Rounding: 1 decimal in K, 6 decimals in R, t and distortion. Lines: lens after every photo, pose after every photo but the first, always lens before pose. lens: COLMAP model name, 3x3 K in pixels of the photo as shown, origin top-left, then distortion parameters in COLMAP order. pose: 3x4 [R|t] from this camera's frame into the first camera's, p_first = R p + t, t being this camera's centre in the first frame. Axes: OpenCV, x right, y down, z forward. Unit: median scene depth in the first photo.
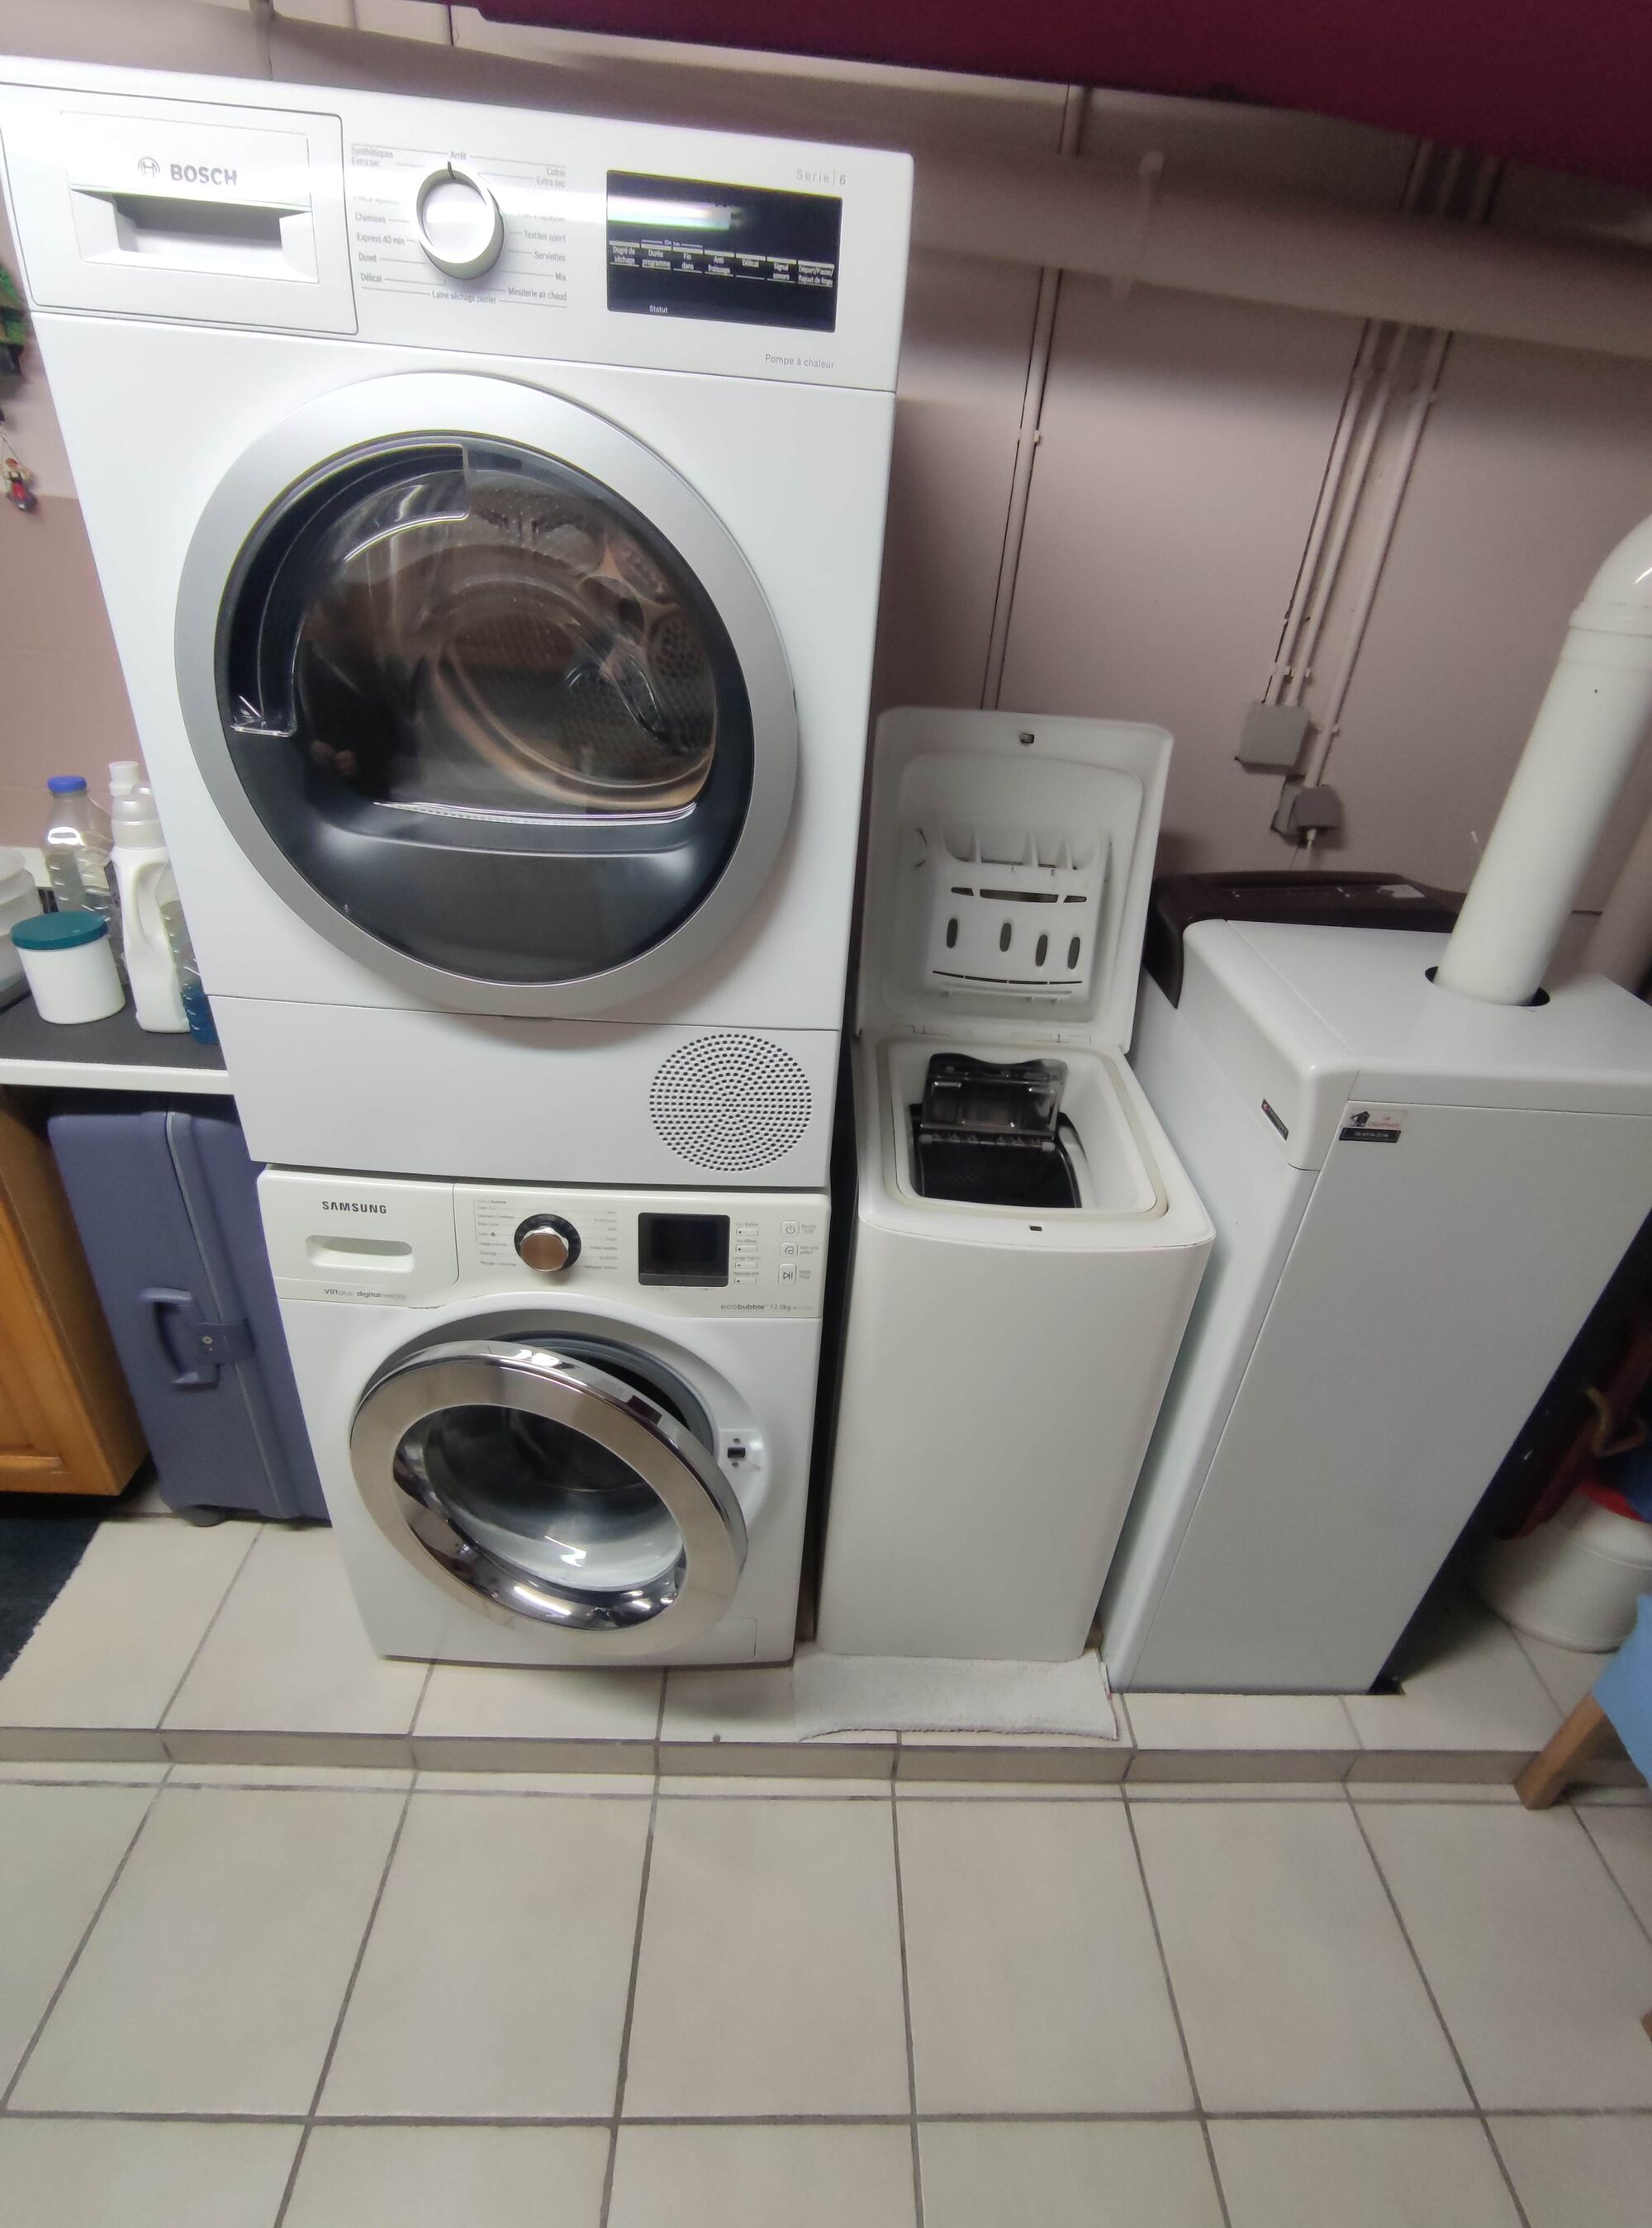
lens RADIAL K [[1068.6, 0, 829.2], [0, 1068.6, 1096.7], [0, 0, 1]] dist [-0.012809, 0.001292]
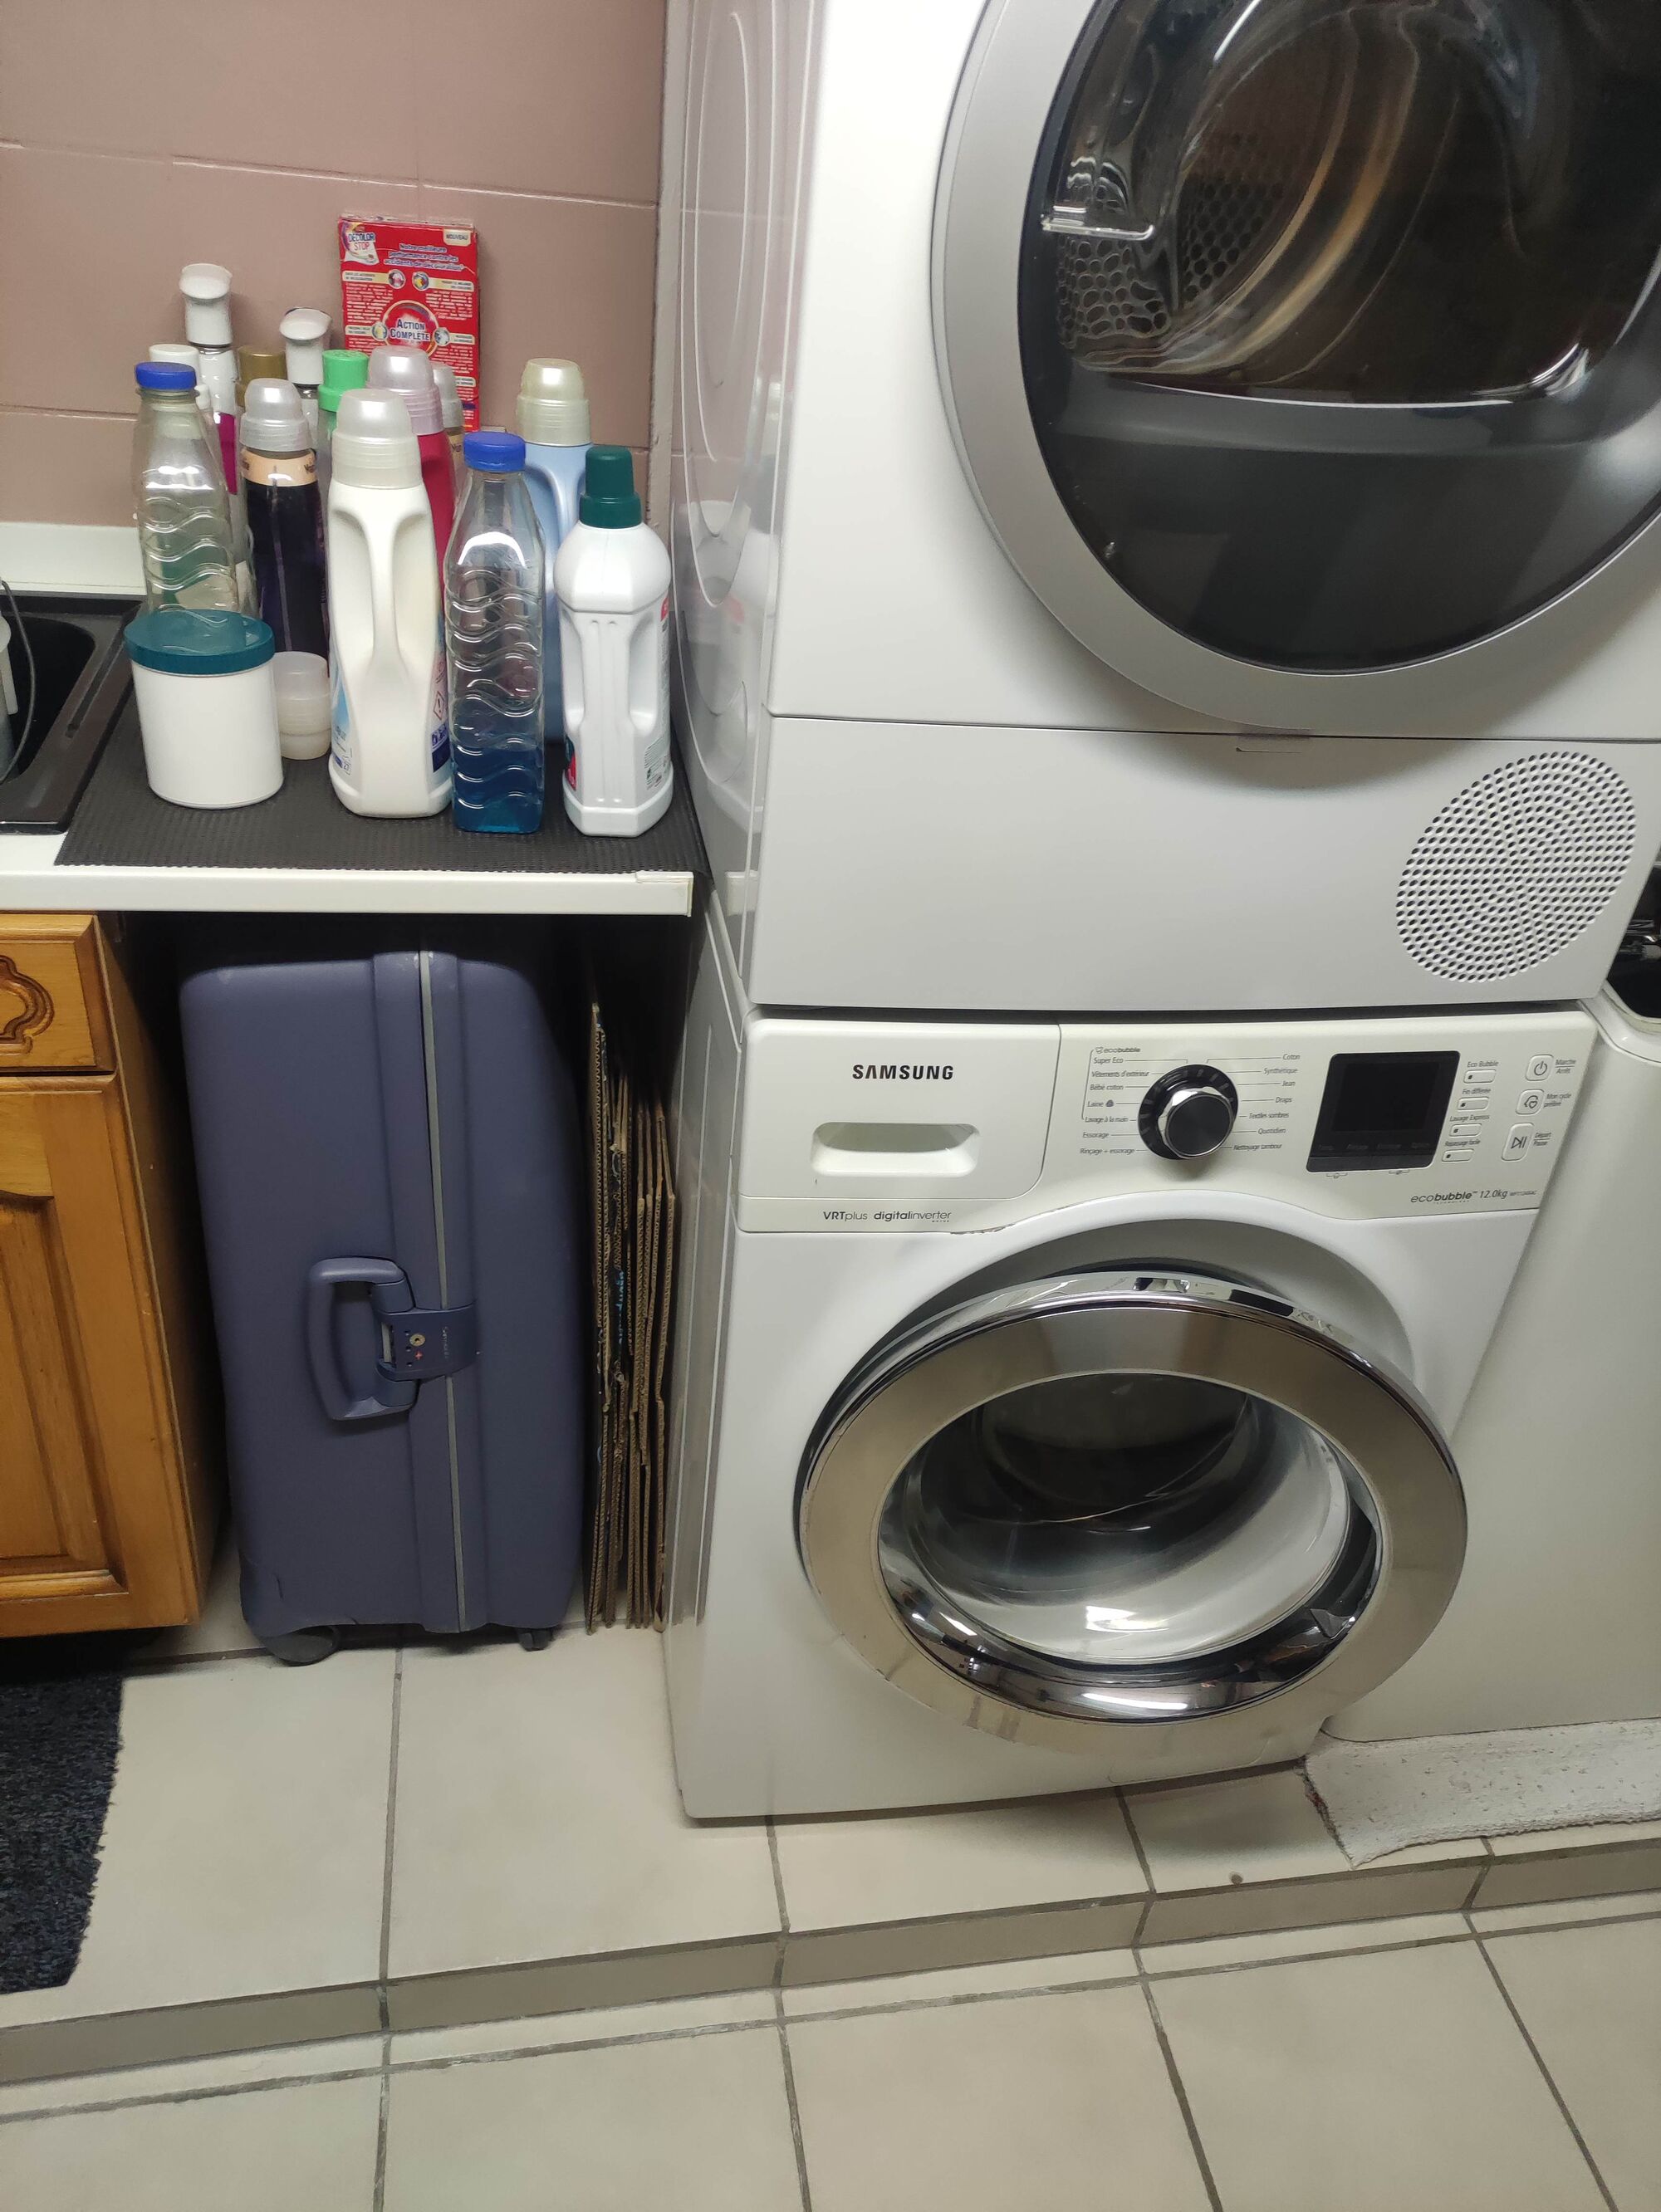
lens RADIAL K [[1629.1, 0, 829.7], [0, 1629.1, 1102.1], [0, 0, 1]] dist [0.042972, -0.030856]
pose [[0.989703, -0.063329, 0.128367, -0.478865], [0.053841, 0.995646, 0.076088, 0.037912], [-0.132626, -0.068393, 0.988804, 0.067031]]
